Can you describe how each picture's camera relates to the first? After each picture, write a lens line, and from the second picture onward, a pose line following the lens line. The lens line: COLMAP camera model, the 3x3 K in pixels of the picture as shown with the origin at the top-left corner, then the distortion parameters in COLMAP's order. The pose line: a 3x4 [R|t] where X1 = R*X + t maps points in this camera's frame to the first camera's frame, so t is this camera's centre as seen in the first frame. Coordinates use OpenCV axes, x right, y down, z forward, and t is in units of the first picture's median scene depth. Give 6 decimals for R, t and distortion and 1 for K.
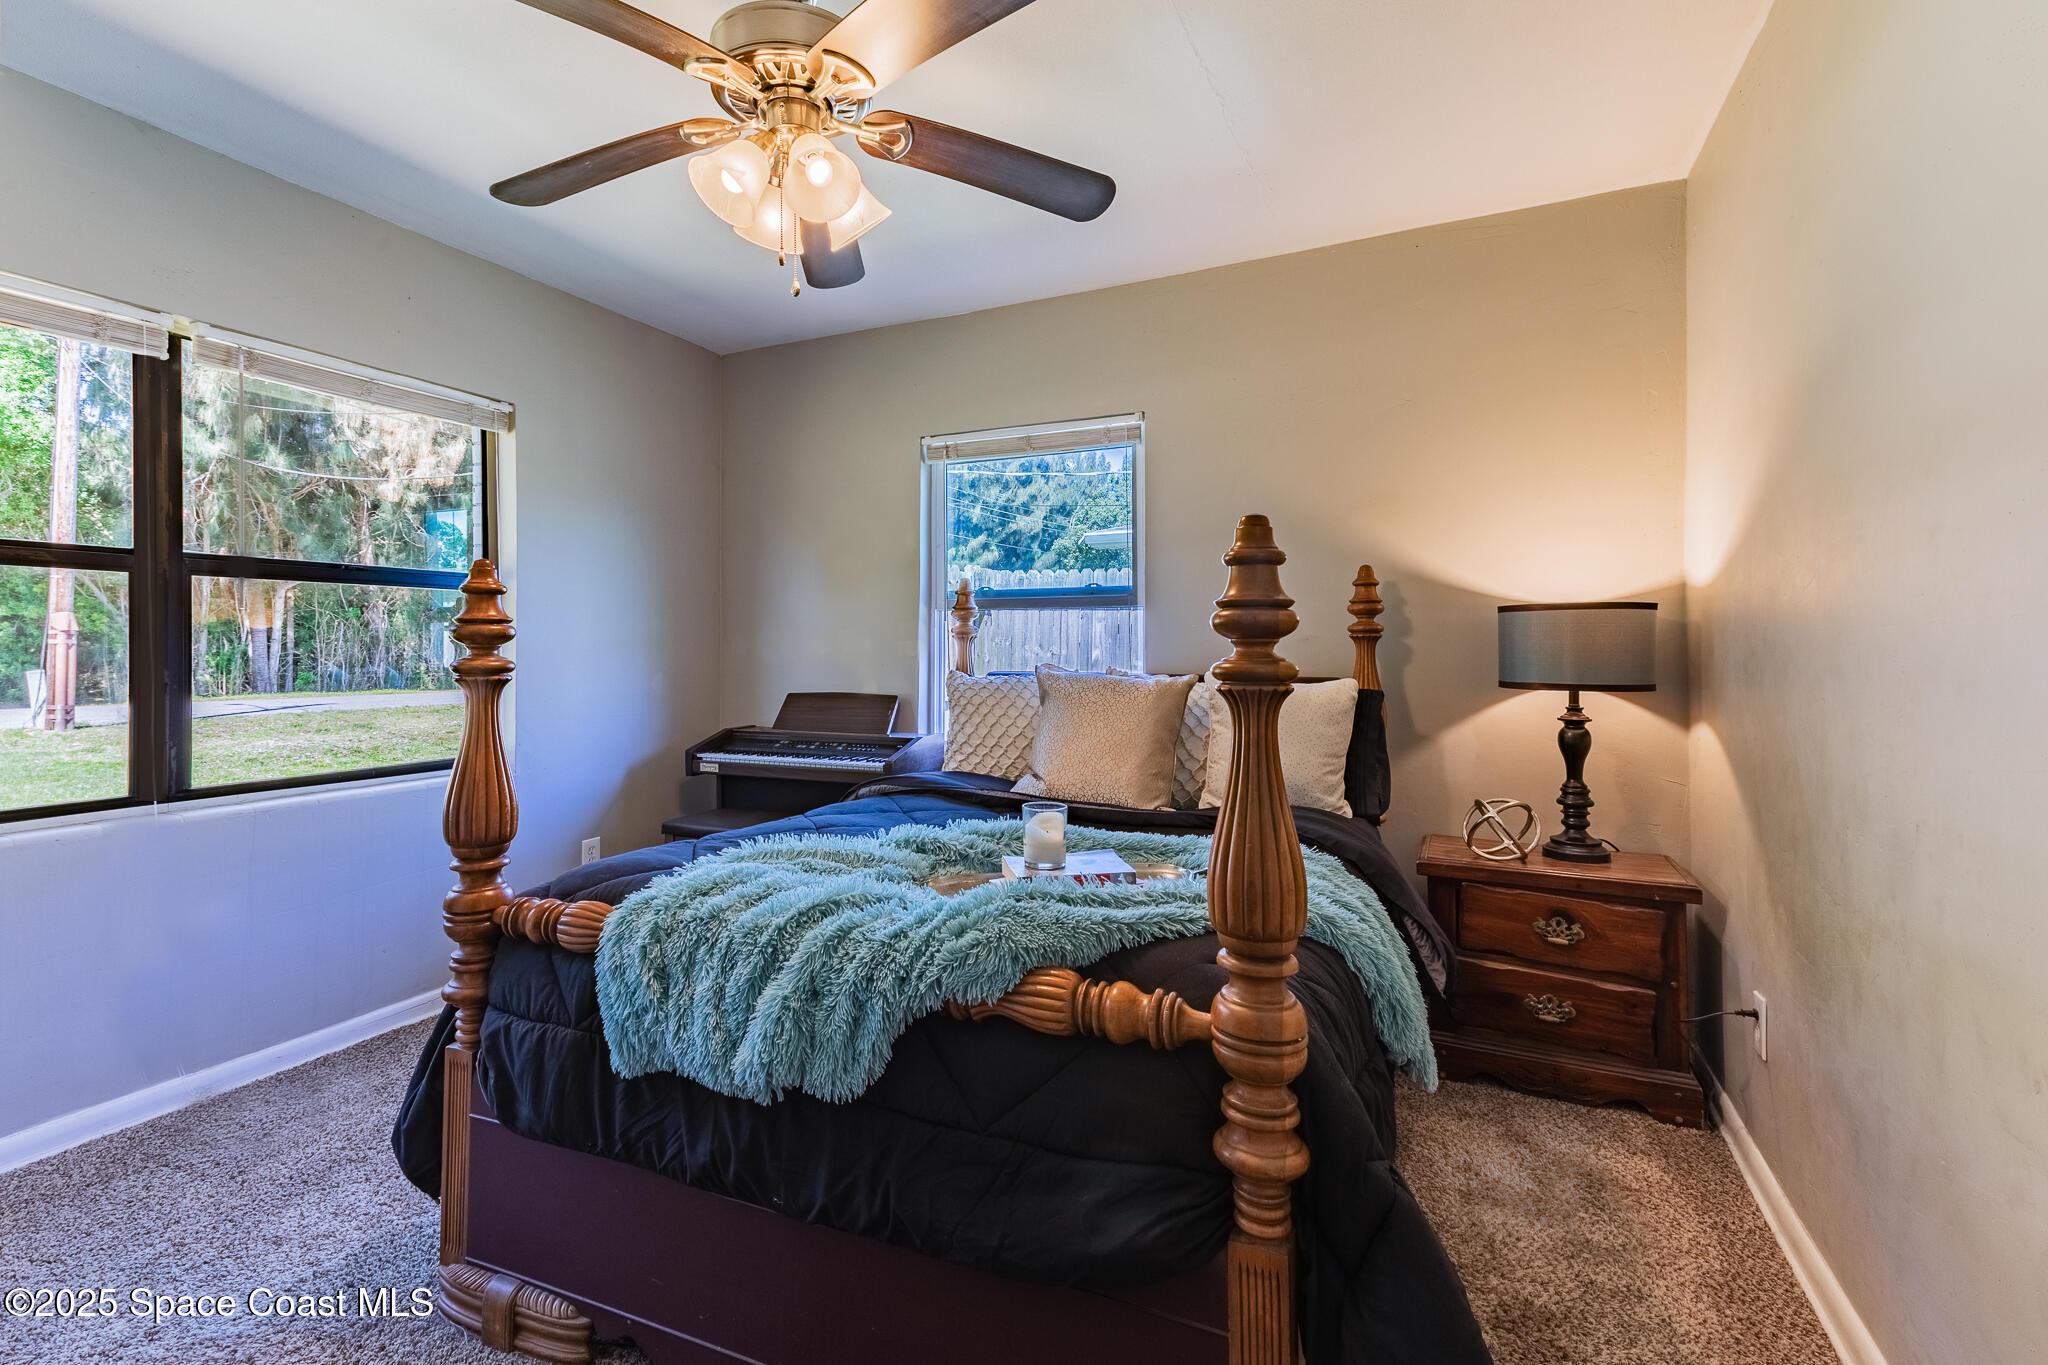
lens RADIAL K [[928.9, 0, 967.5], [0, 928.9, 634.2], [0, 0, 1]] dist [-0.002892, -0.000113]
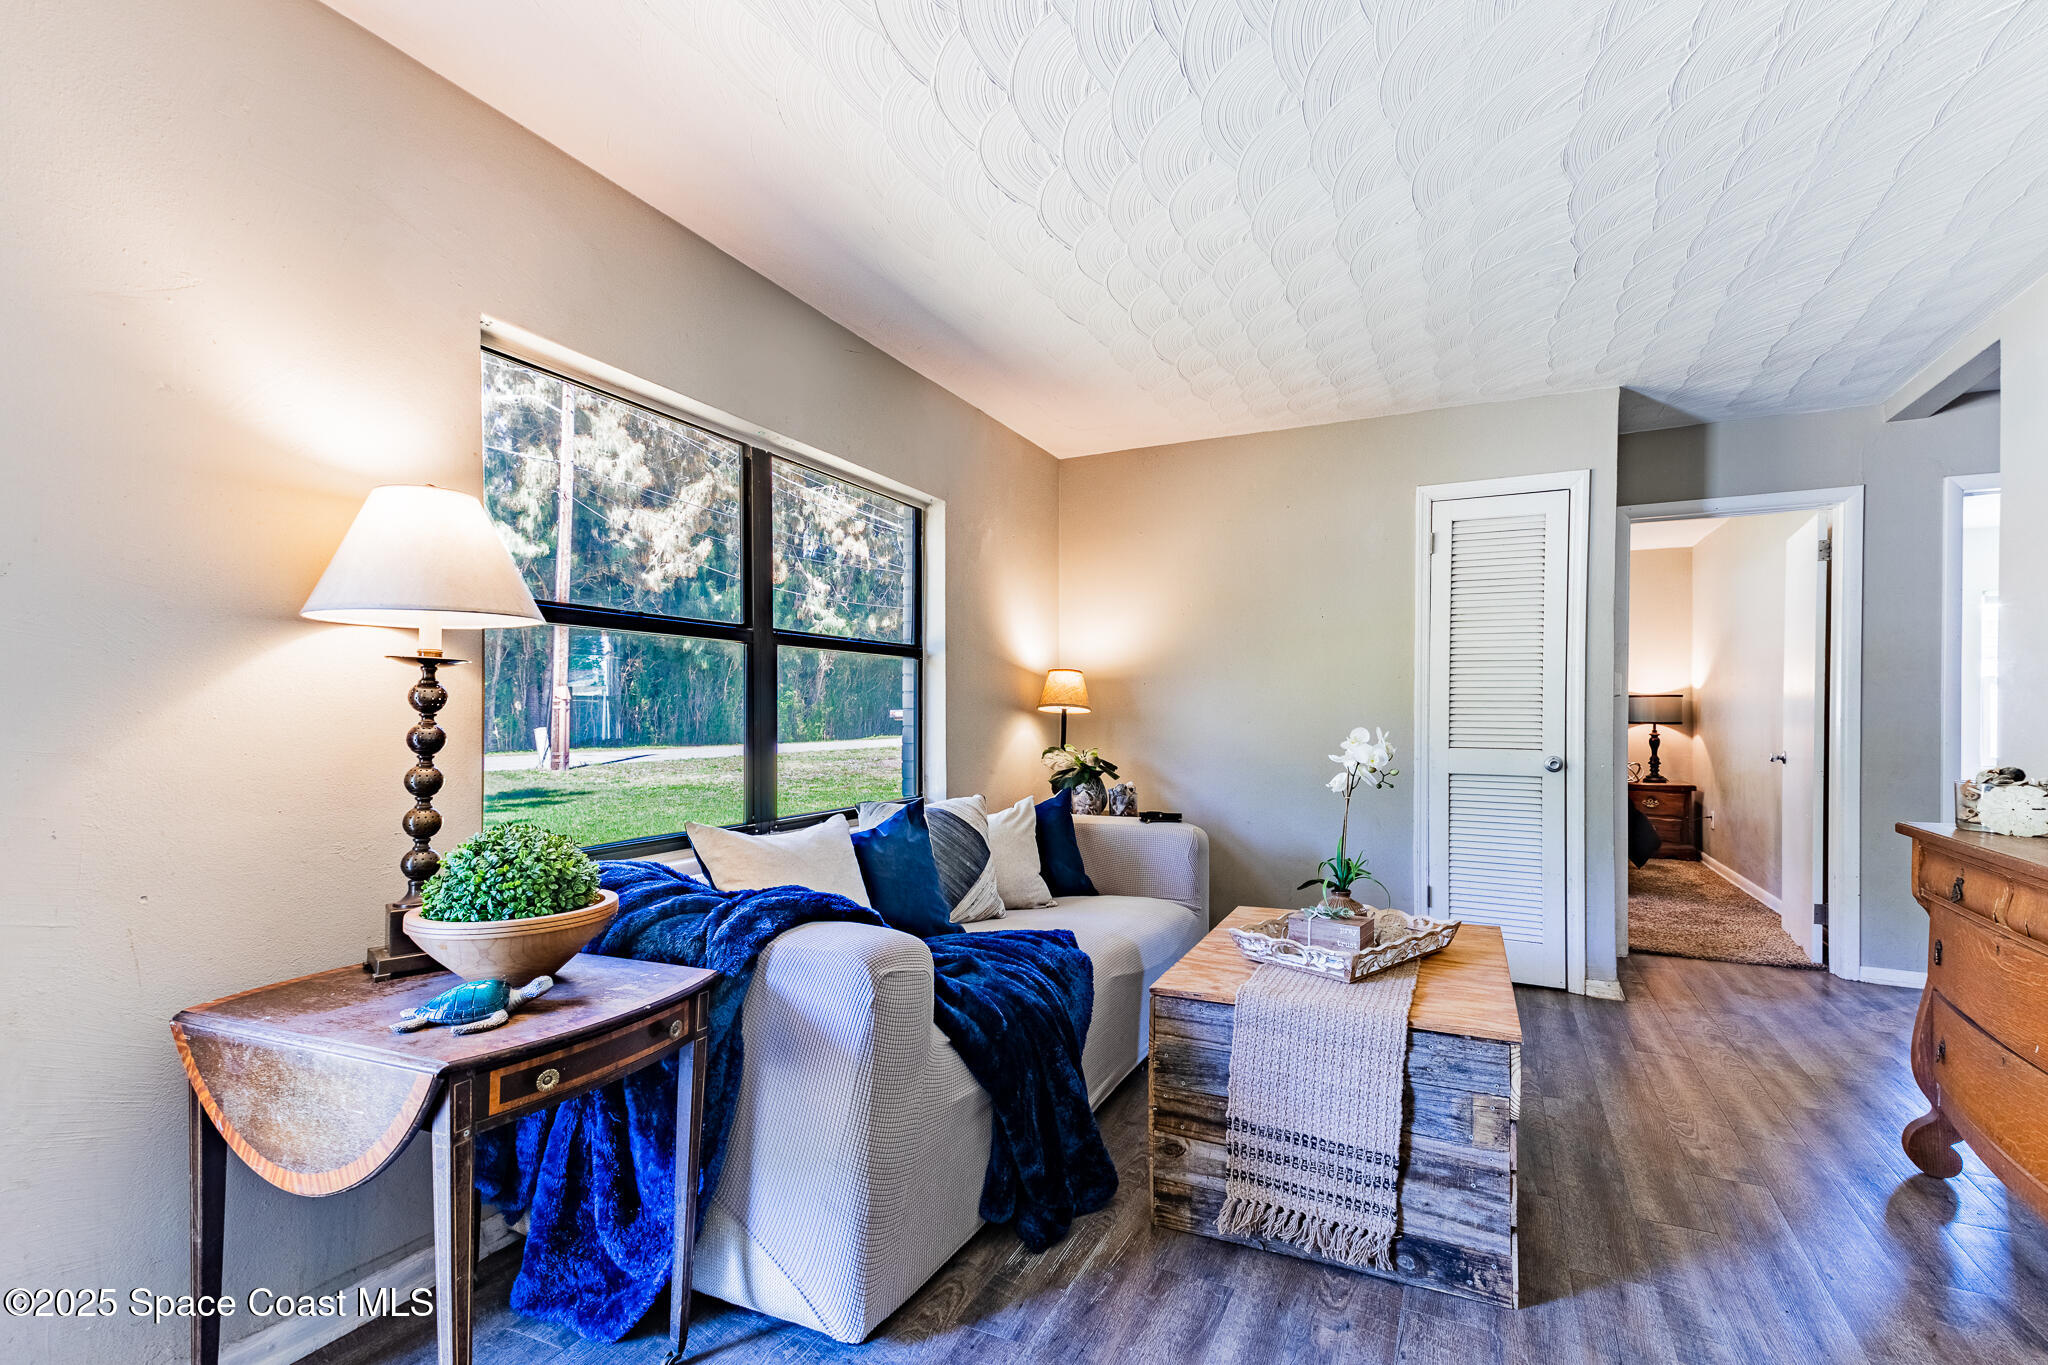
lens RADIAL K [[928.9, 0, 1027.1], [0, 928.9, 697.4], [0, 0, 1]] dist [-0.002892, -0.000113]
pose [[0.999706, 0.004090, 0.023885, -1.400459], [-0.003959, 0.999977, -0.005532, -0.001690], [-0.023908, 0.005436, 0.999699, -1.887275]]
